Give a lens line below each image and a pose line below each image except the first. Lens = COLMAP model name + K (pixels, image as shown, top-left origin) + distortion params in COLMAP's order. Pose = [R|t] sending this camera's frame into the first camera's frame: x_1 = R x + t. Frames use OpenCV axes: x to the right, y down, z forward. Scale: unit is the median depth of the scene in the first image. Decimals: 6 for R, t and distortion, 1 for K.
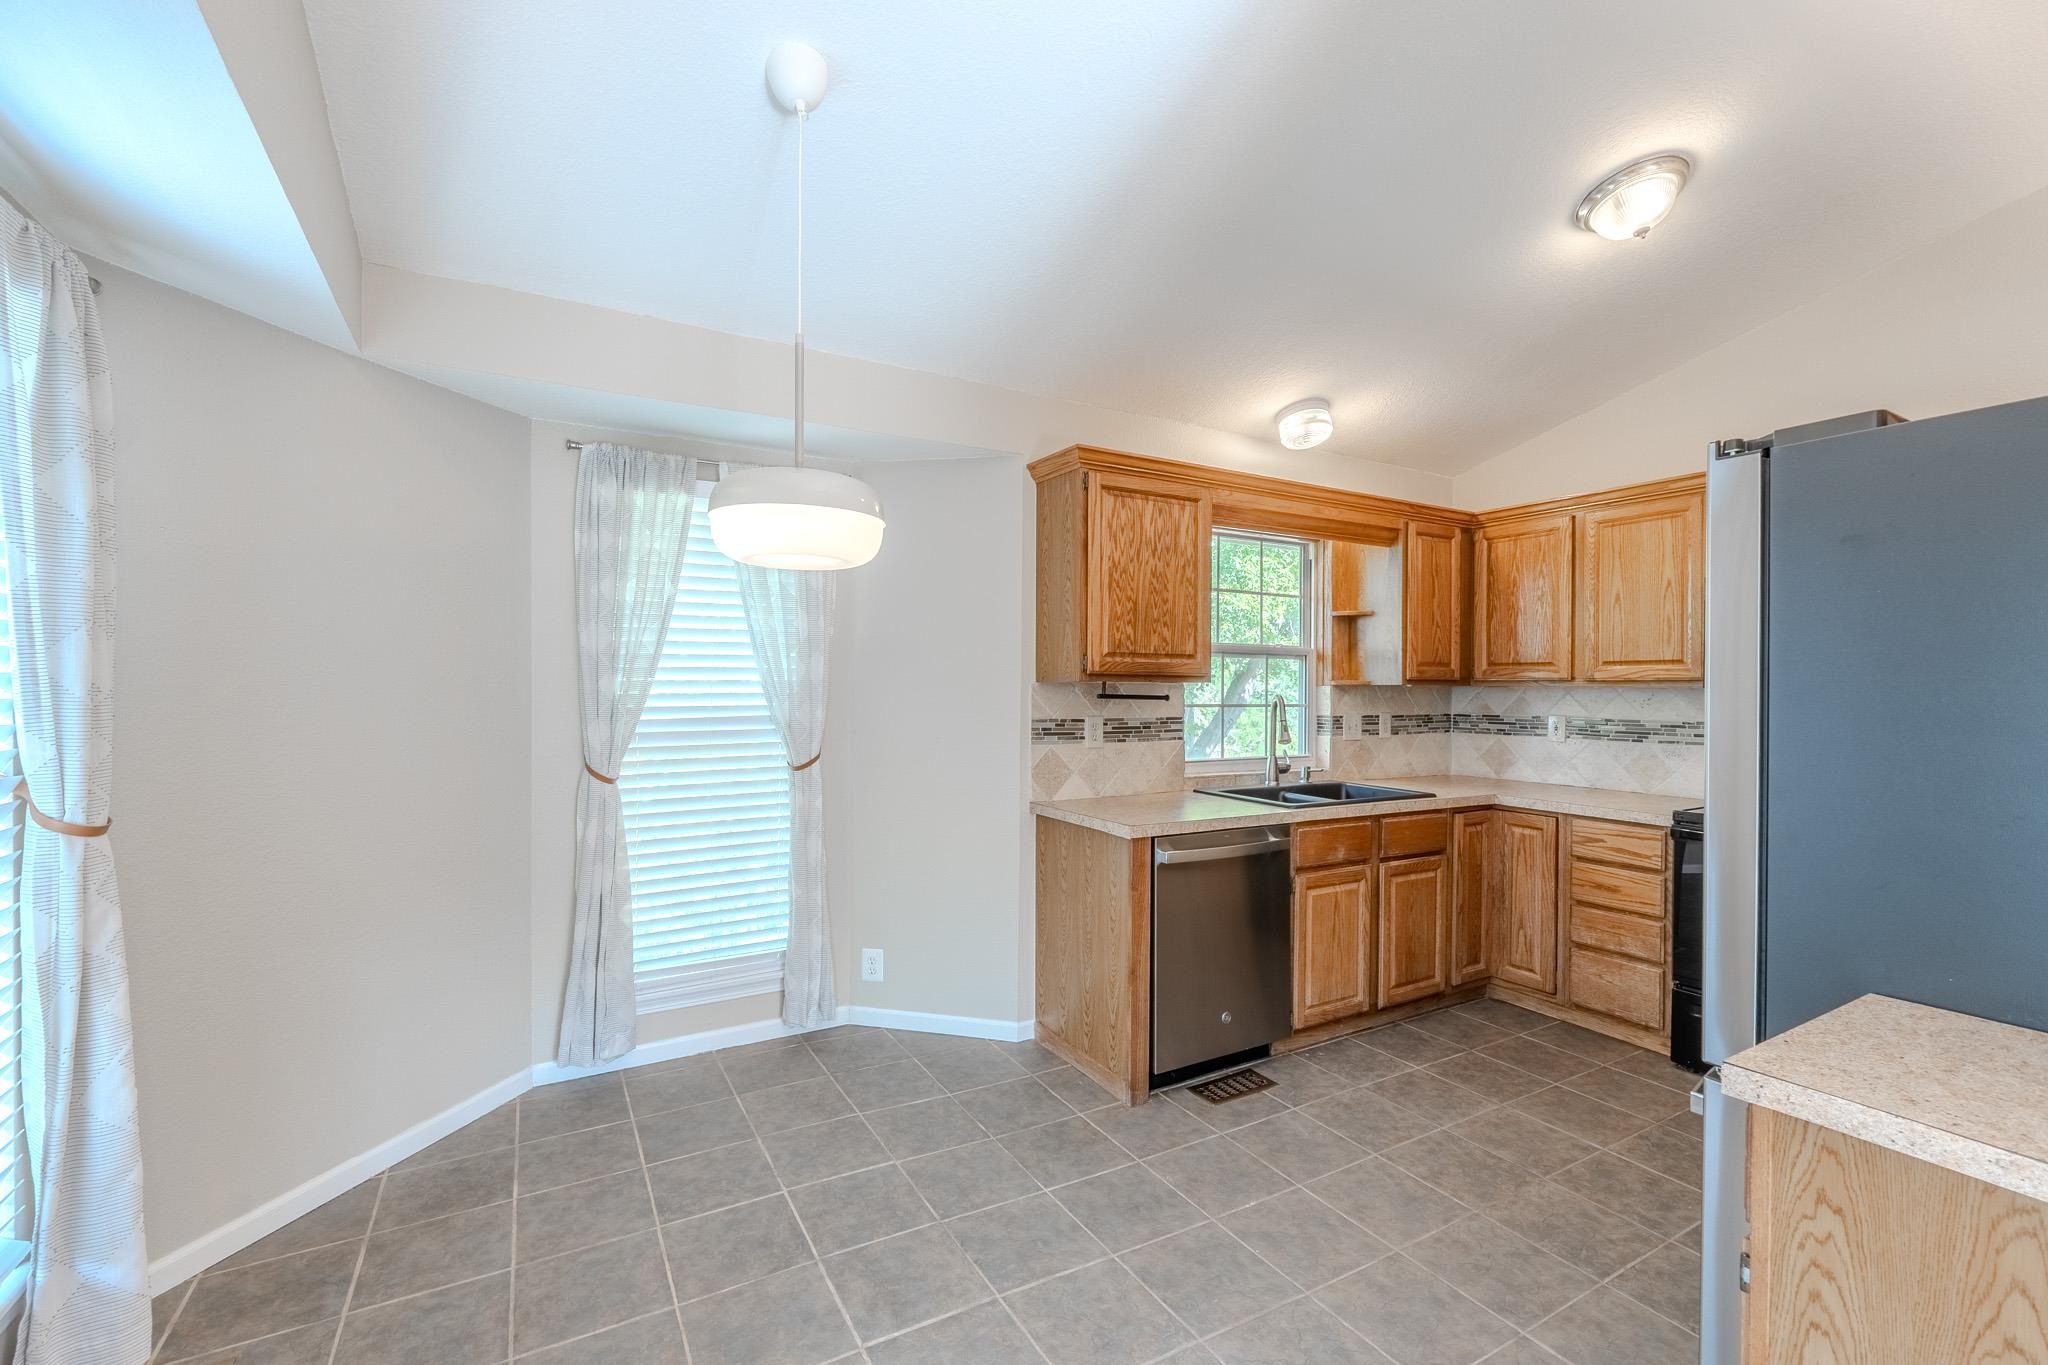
lens RADIAL K [[880.4, 0, 1022.1], [0, 880.4, 690.9], [0, 0, 1]] dist [0.010138, 0.000095]
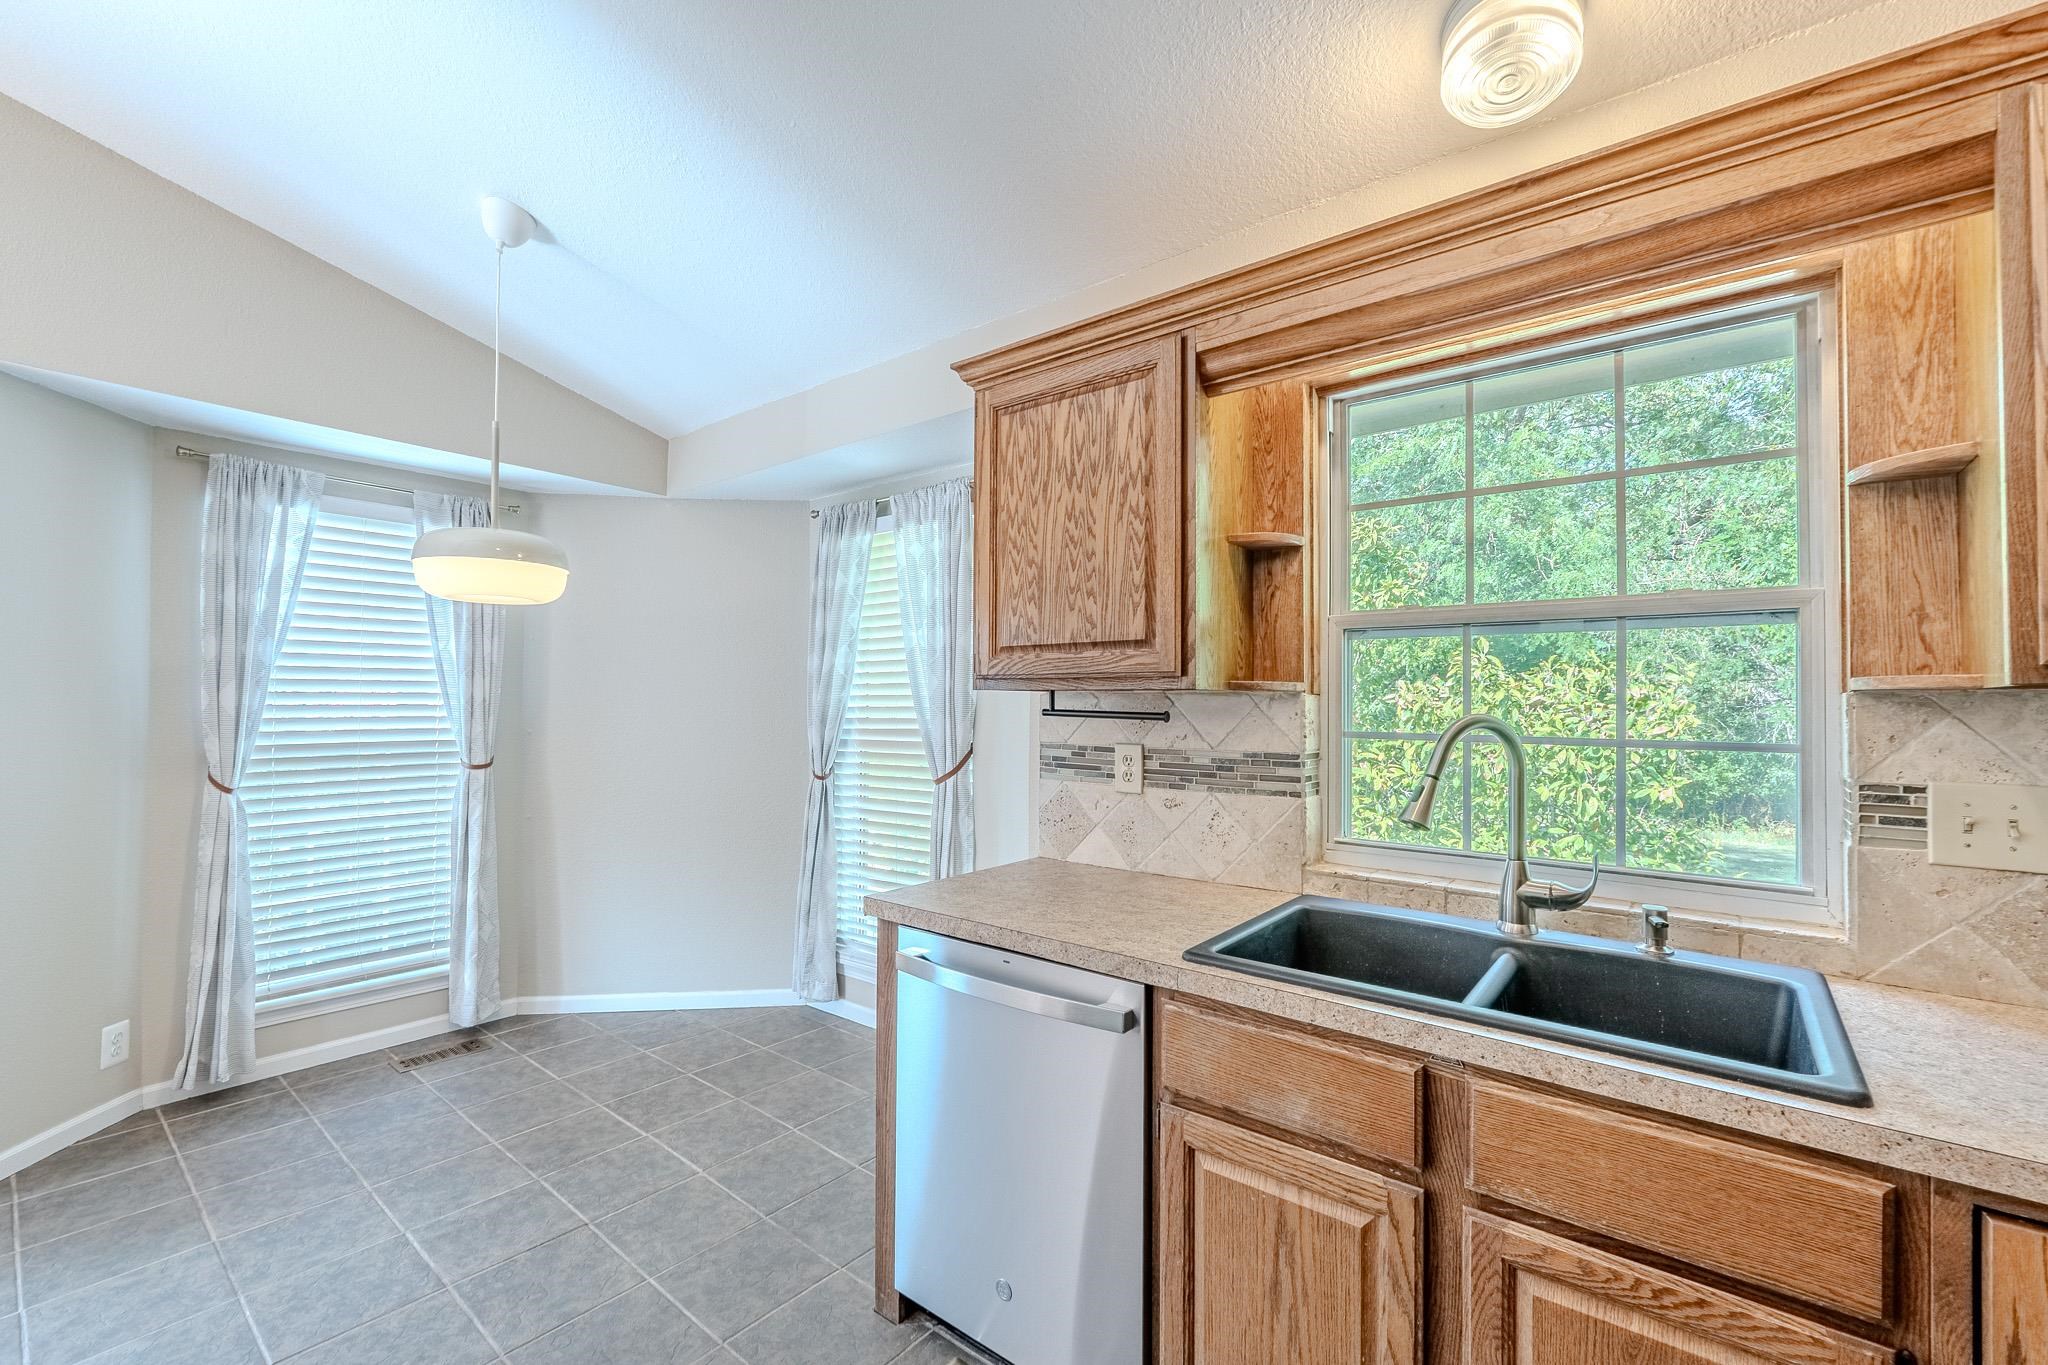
lens RADIAL K [[860.6, 0, 1016.8], [0, 860.6, 689.6], [0, 0, 1]] dist [-0.001249, -0.000085]
pose [[0.359578, -0.017239, -0.932956, 0.689023], [-0.006497, 0.999759, -0.020977, 0.002560], [0.933092, 0.013604, 0.359379, 0.742161]]
